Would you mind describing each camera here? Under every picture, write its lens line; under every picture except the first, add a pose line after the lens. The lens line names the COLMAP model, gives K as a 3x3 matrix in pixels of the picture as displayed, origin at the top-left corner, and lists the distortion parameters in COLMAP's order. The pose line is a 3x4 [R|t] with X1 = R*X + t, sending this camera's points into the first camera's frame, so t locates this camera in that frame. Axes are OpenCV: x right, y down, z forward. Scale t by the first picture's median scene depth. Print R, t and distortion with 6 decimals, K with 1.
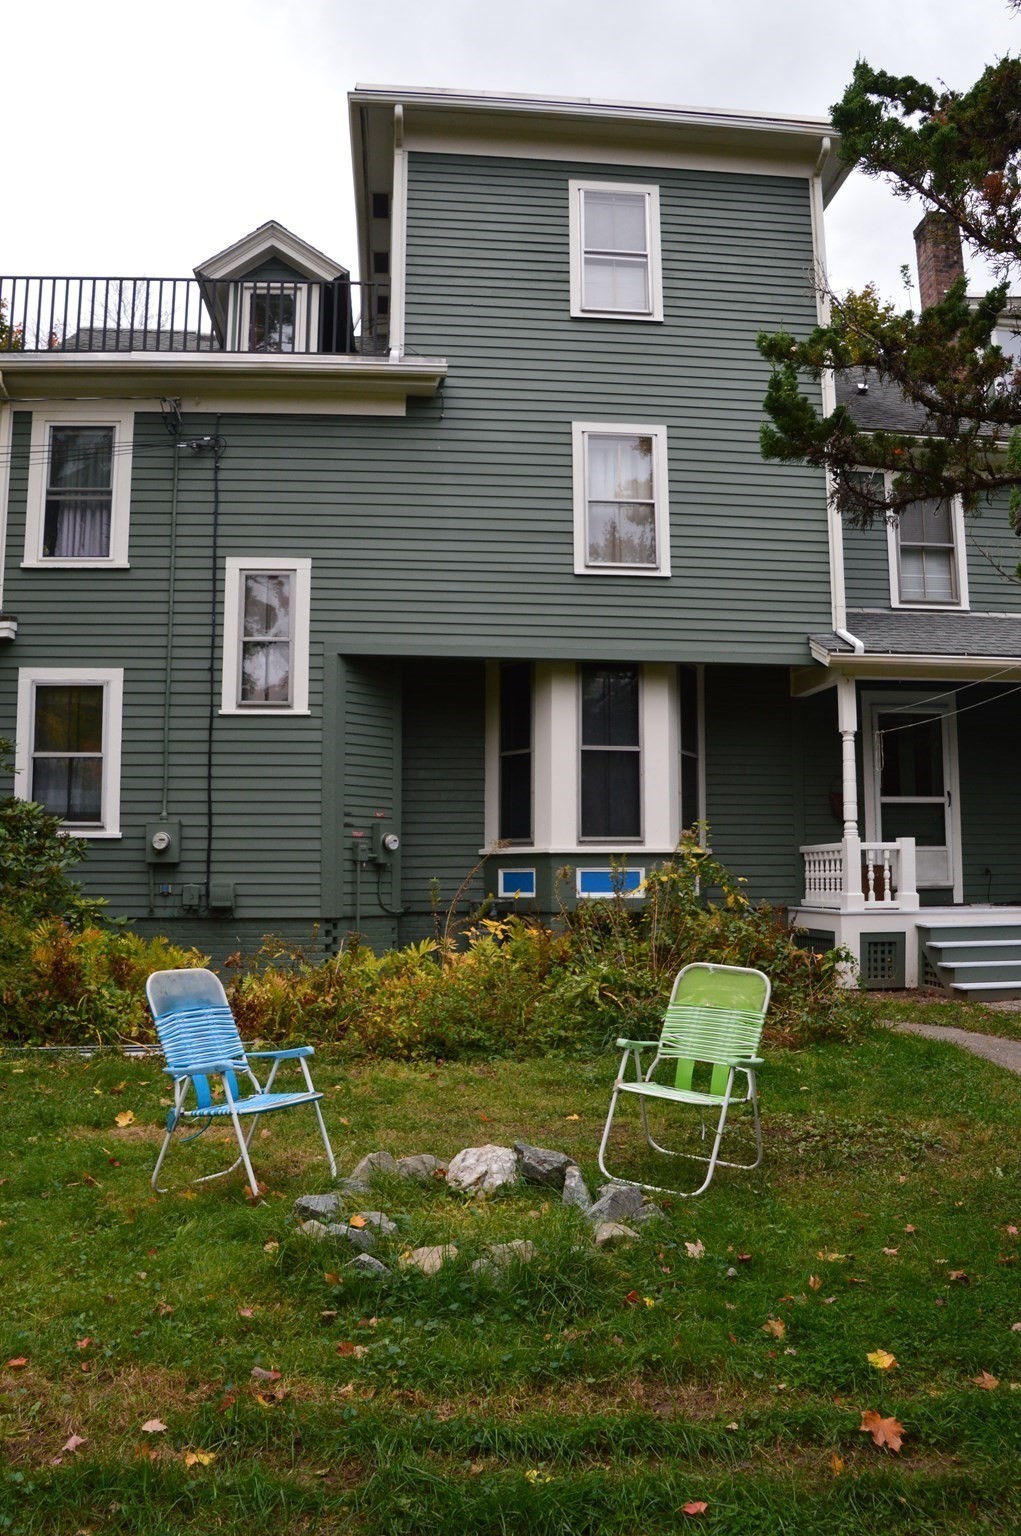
lens RADIAL K [[1218.7, 0, 513.1], [0, 1218.7, 757.1], [0, 0, 1]] dist [-0.171417, 0.098688]
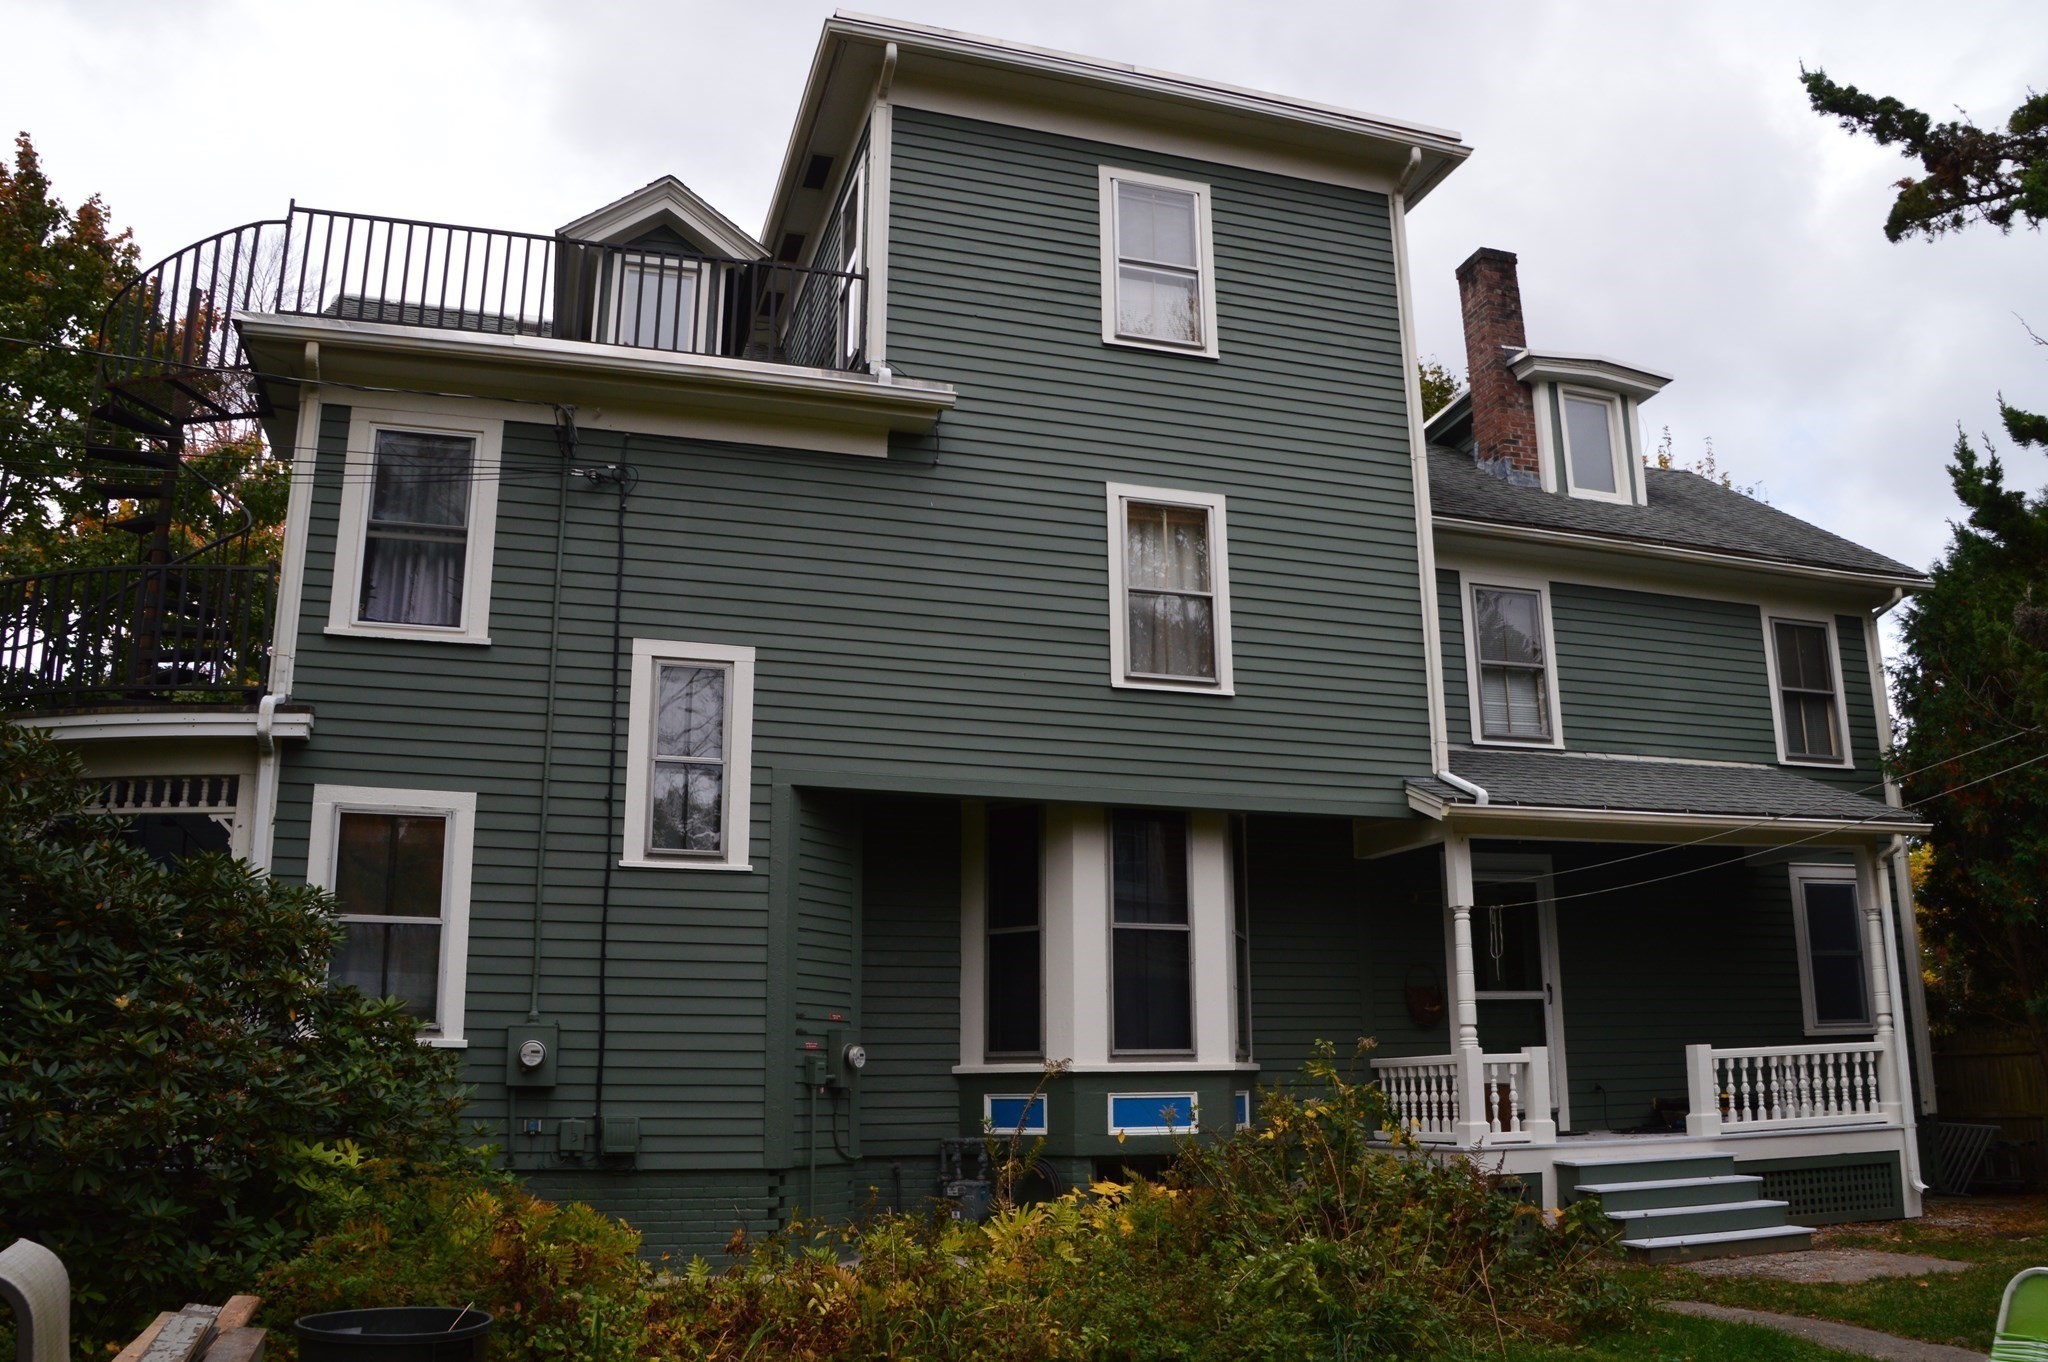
lens RADIAL K [[1624.9, 0, 1020.0], [0, 1624.9, 693.2], [0, 0, 1]] dist [-0.171417, 0.098688]
pose [[0.979021, 0.044043, 0.198941, -0.200088], [-0.015447, 0.989592, -0.143070, -0.005767], [-0.203171, 0.136996, 0.969512, 0.059842]]
